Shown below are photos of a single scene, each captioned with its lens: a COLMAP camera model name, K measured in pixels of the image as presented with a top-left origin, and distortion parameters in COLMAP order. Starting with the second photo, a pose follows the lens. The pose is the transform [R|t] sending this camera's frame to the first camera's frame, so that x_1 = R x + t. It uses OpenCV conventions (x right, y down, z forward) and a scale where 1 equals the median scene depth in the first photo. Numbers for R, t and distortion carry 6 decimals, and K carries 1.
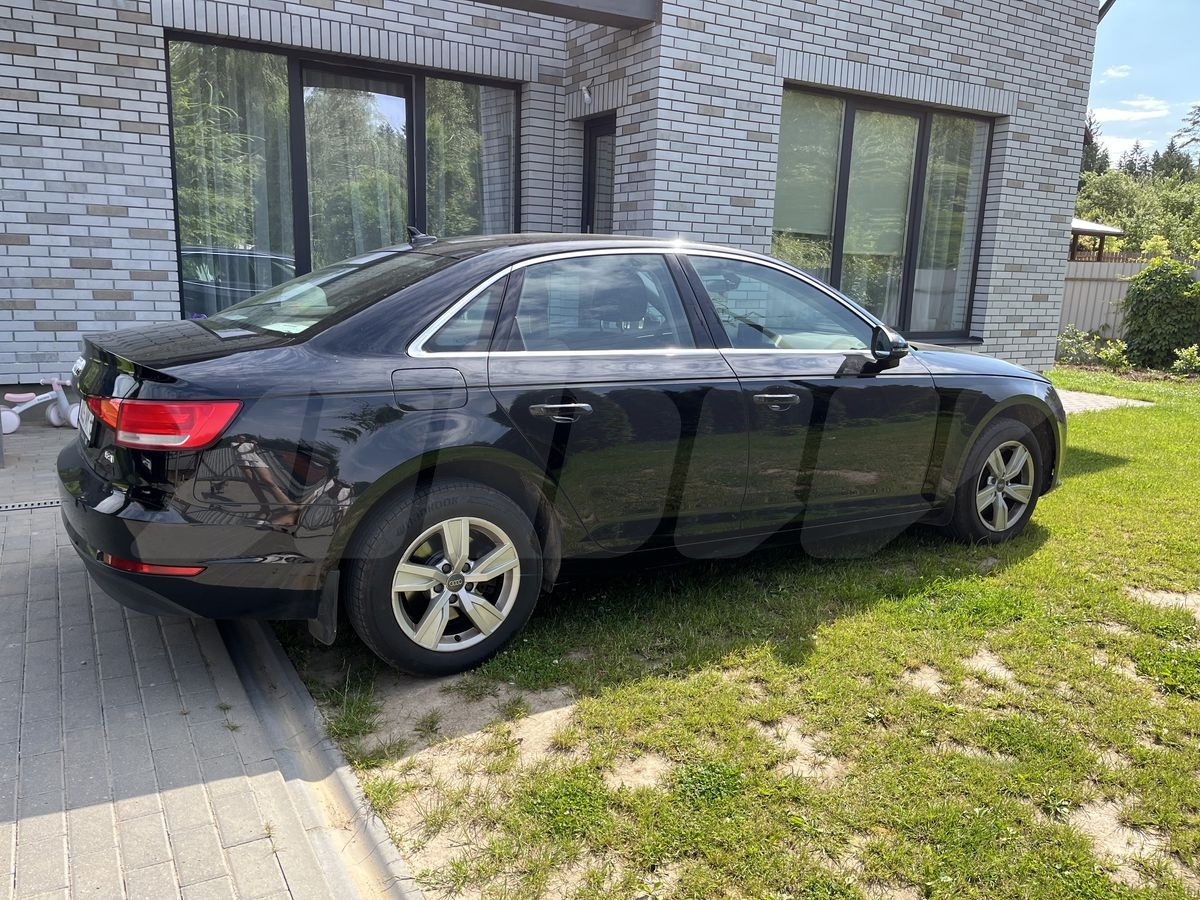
lens RADIAL K [[915.9, 0, 600.0], [0, 915.9, 450.0], [0, 0, 1]] dist [0.058708, -0.071758]
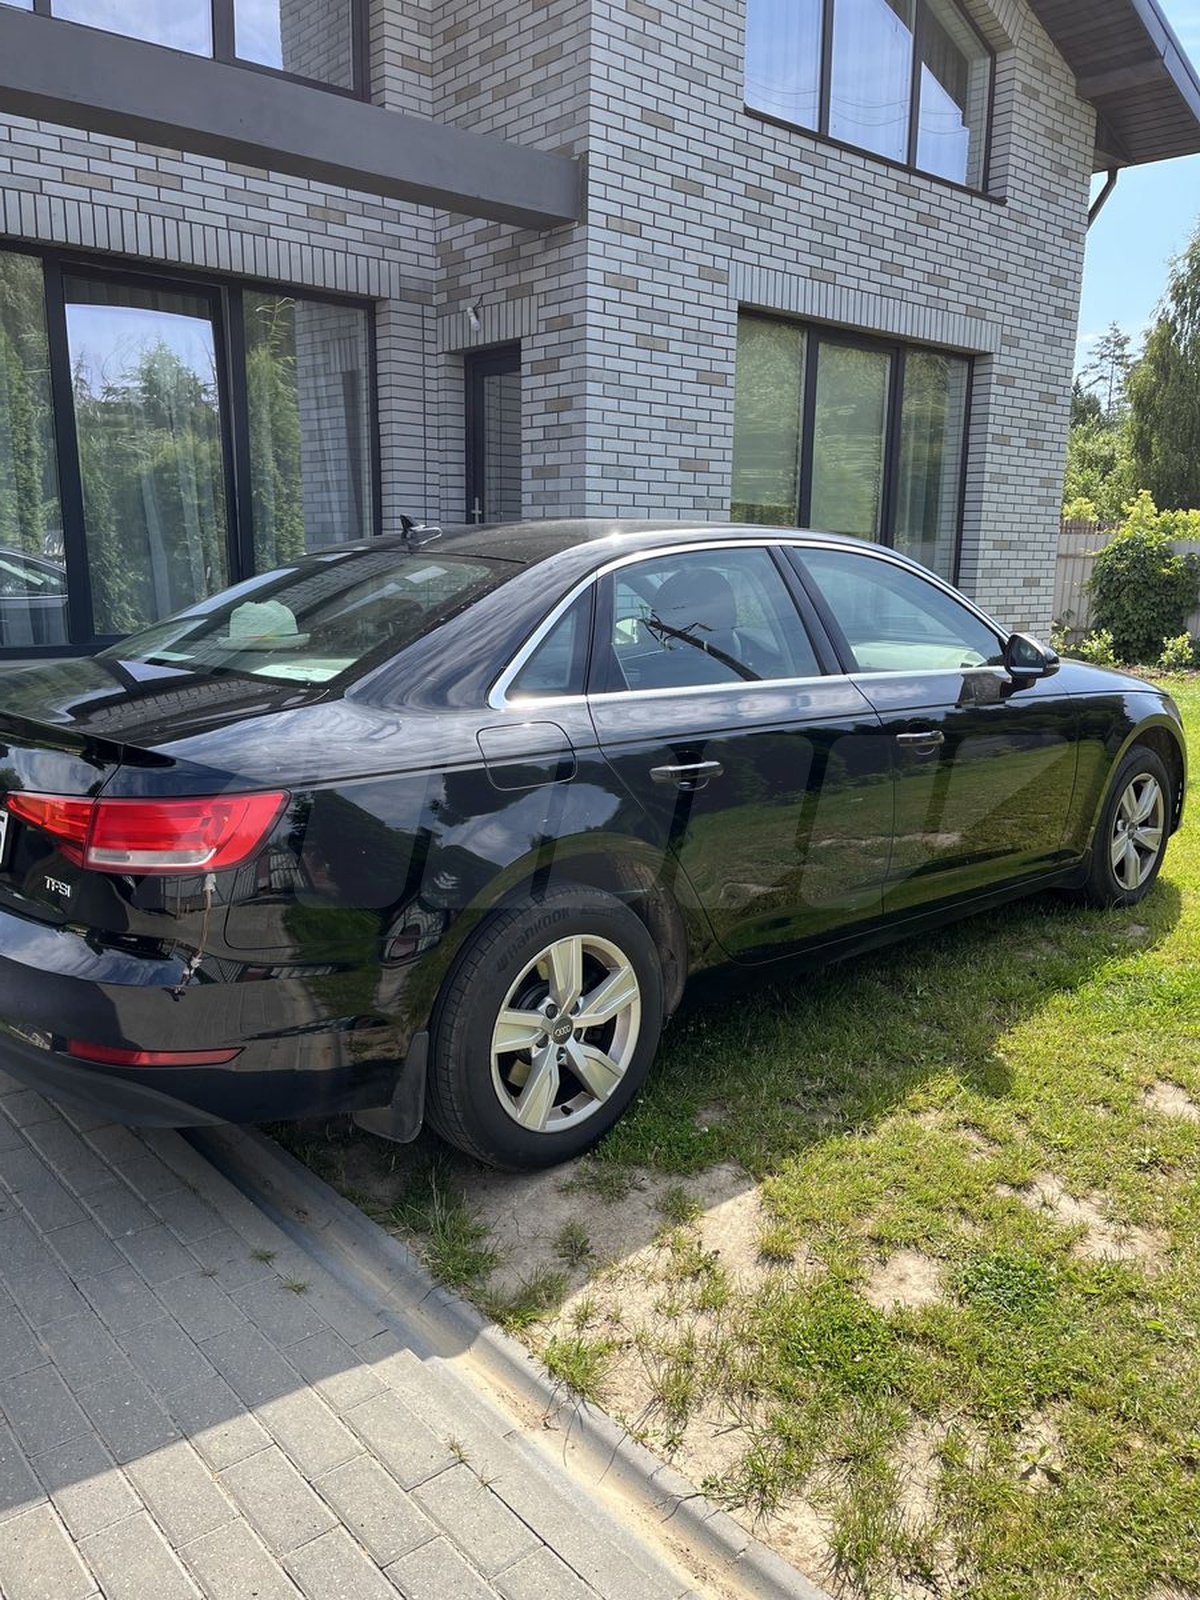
lens RADIAL K [[1221.2, 0, 654.6], [0, 1221.2, 796.0], [0, 0, 1]] dist [0.058708, -0.071758]
pose [[0.982205, -0.055162, 0.179529, -0.147581], [0.054573, 0.998476, 0.008223, -0.021535], [-0.179709, 0.001720, 0.983718, 0.048031]]
